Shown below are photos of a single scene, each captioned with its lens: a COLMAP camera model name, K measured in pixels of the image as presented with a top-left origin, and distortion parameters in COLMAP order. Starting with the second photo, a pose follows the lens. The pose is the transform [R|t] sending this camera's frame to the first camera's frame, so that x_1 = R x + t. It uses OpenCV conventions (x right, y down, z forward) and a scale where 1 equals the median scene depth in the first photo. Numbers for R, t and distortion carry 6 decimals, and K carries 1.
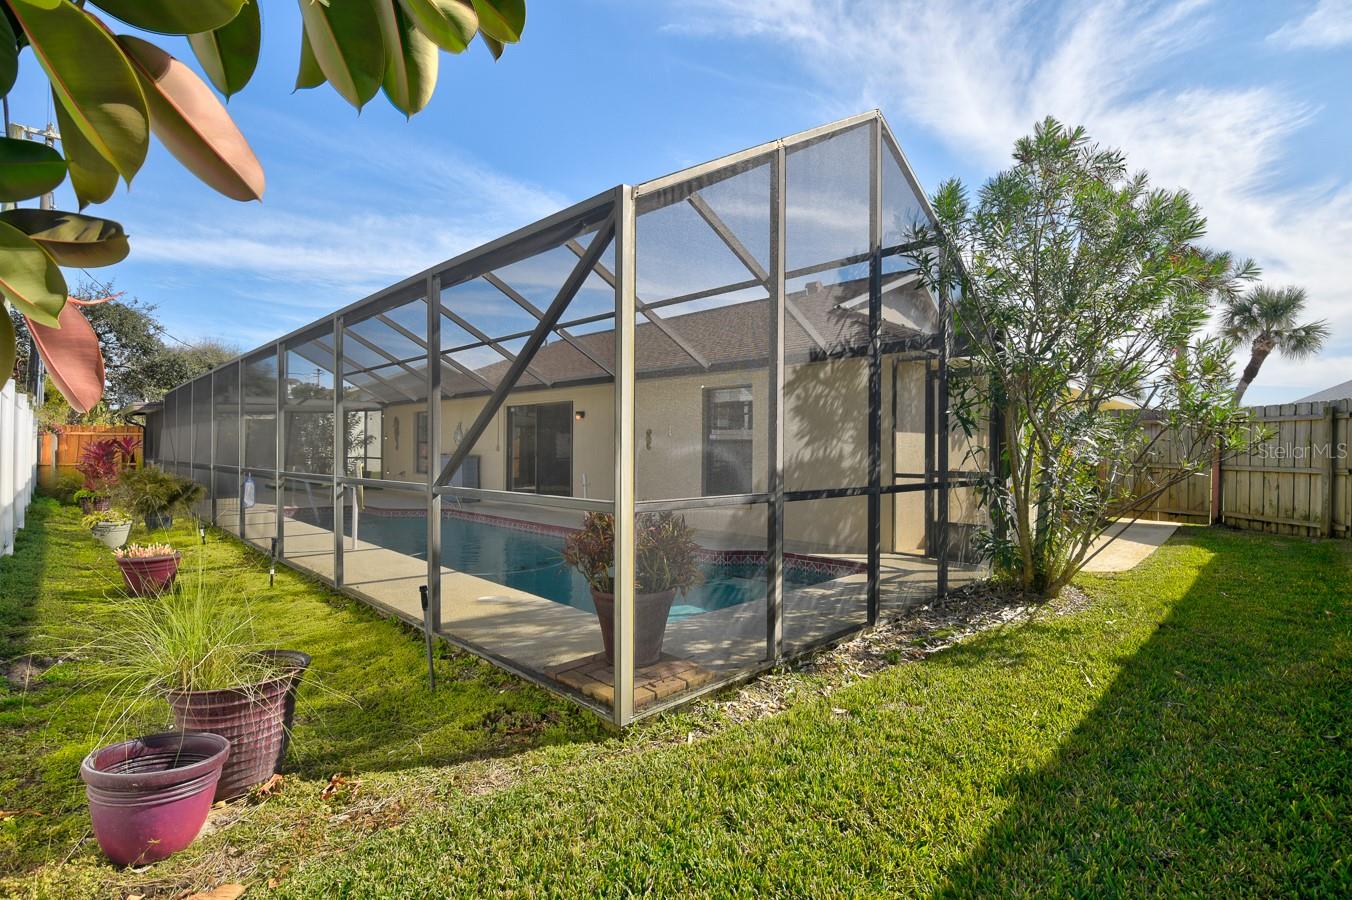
lens RADIAL K [[629.2, 0, 679.5], [0, 629.2, 458.5], [0, 0, 1]] dist [-0.003293, -0.000106]
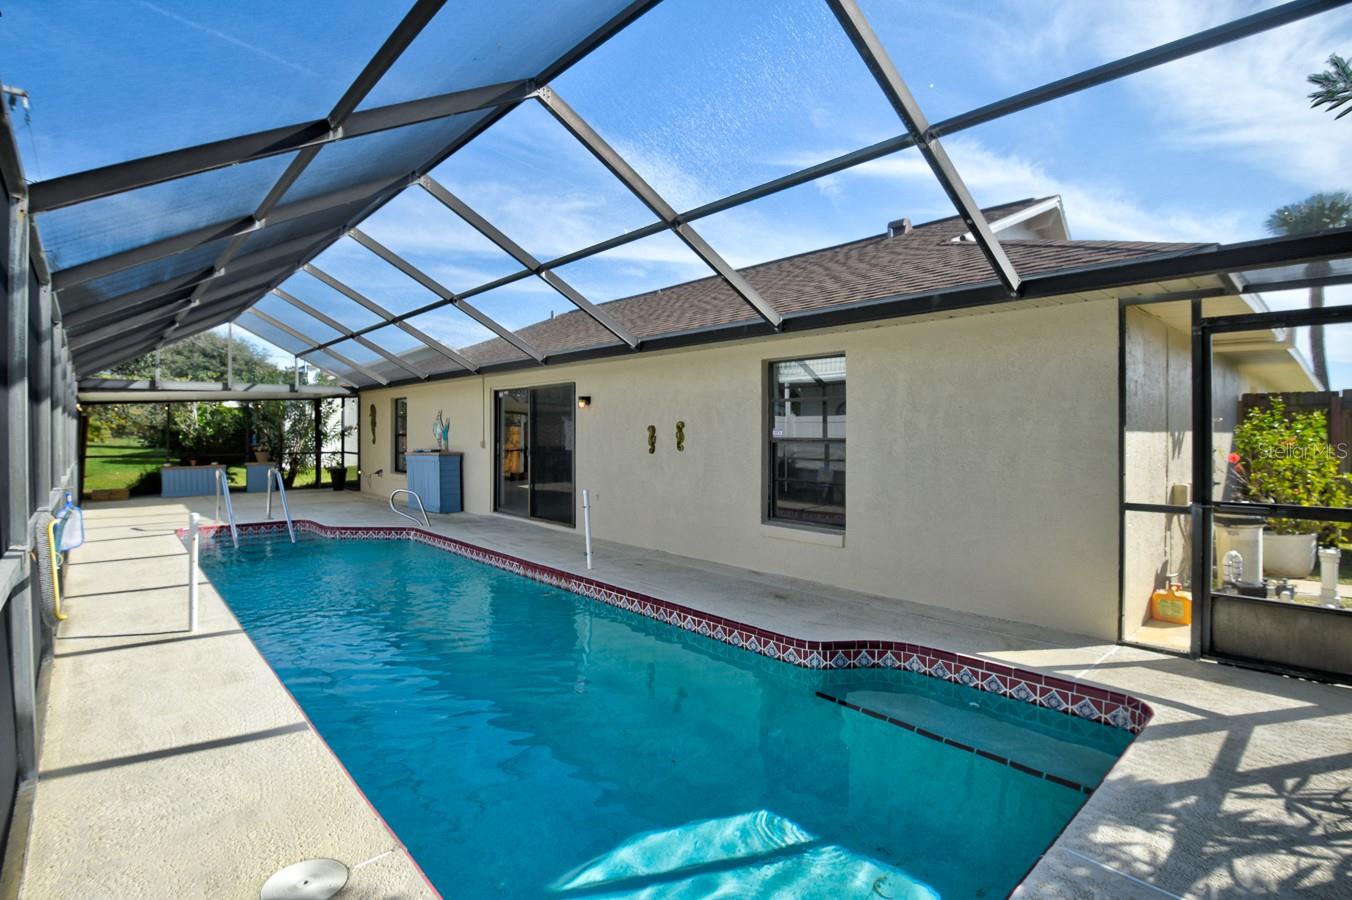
lens RADIAL K [[629.2, 0, 677.2], [0, 629.2, 443.6], [0, 0, 1]] dist [-0.003293, -0.000106]
pose [[0.999339, -0.005417, -0.035949, -0.022618], [0.005495, 0.999983, 0.002060, -0.019828], [0.035938, -0.002256, 0.999351, 0.258920]]
